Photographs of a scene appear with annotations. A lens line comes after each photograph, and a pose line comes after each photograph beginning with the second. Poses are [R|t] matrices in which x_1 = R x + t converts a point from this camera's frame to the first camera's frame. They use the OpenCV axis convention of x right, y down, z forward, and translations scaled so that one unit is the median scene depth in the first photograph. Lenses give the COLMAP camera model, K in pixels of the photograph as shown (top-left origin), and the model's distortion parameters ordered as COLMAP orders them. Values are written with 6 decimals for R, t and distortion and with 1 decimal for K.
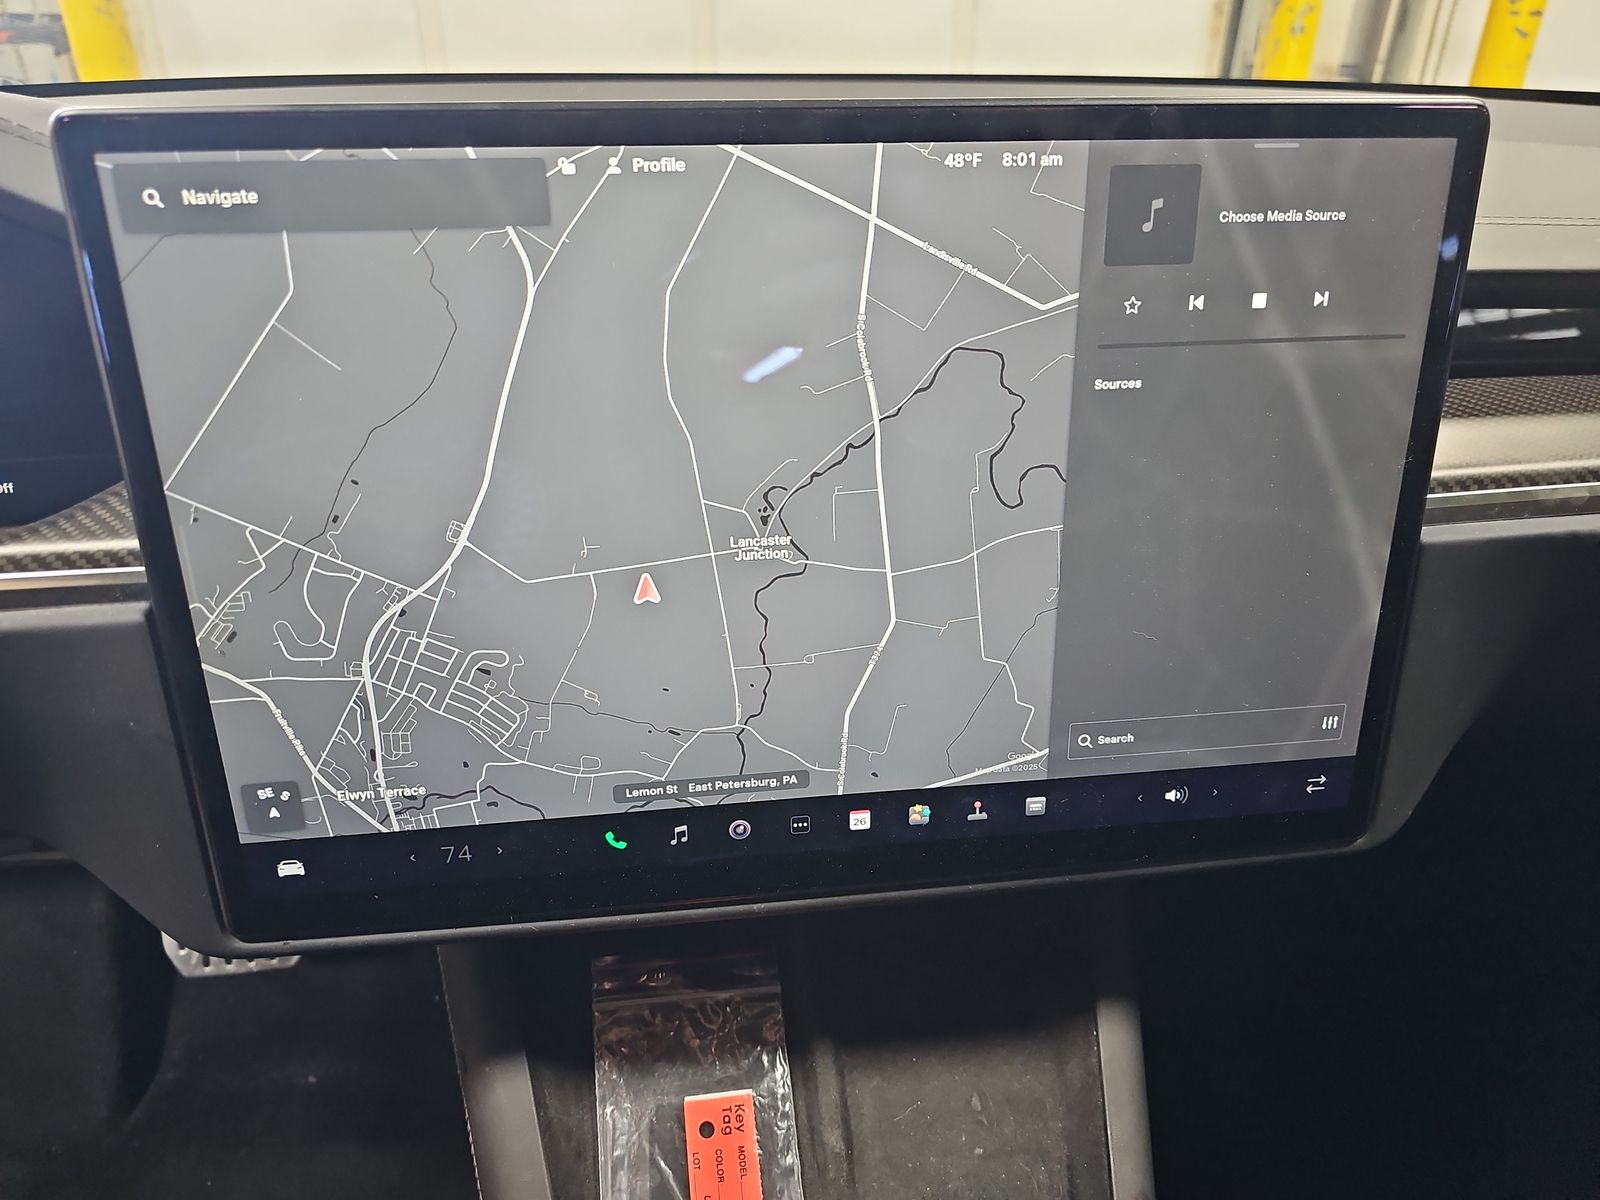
lens RADIAL K [[1071.6, 0, 791.1], [0, 1071.6, 594.4], [0, 0, 1]] dist [0.045191, -0.058190]
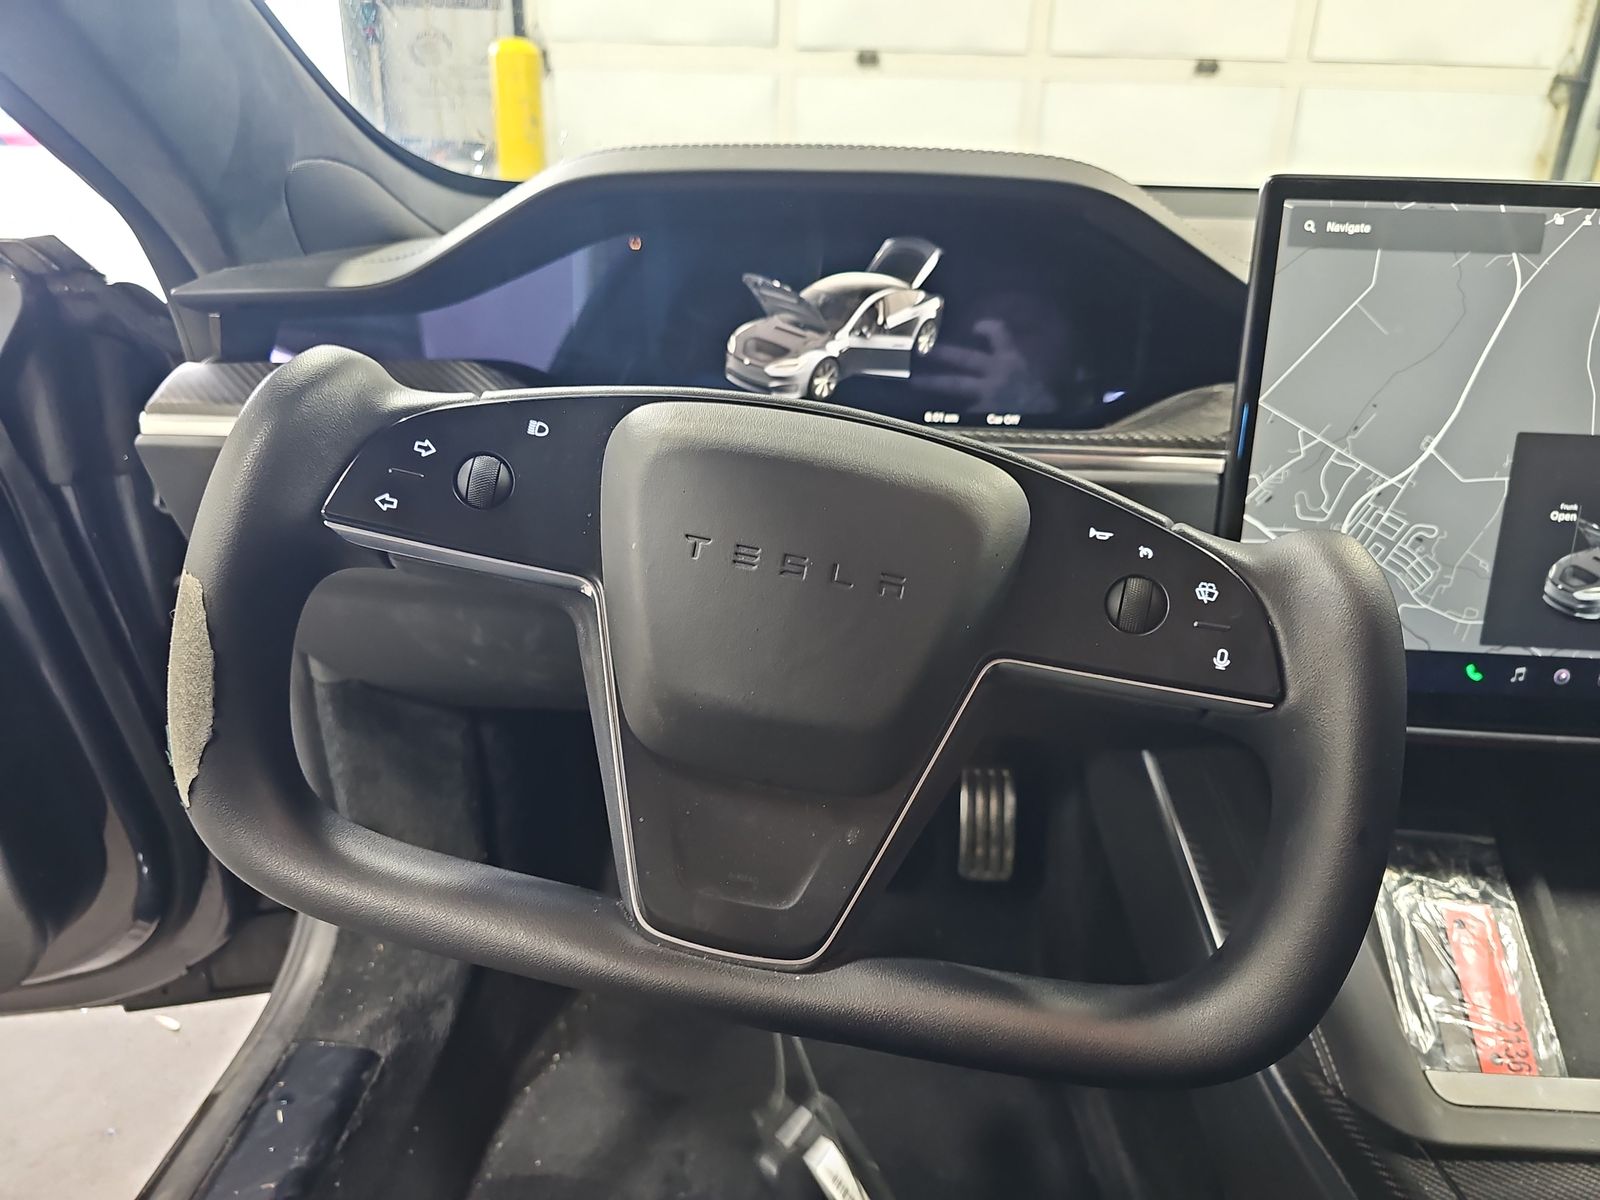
lens RADIAL K [[1071.6, 0, 791.1], [0, 1071.6, 594.4], [0, 0, 1]] dist [0.045191, -0.058190]
pose [[0.981317, 0.092596, -0.168652, -0.942908], [-0.109637, 0.989451, -0.094691, 0.412879], [0.158105, 0.111412, 0.981117, -0.665224]]
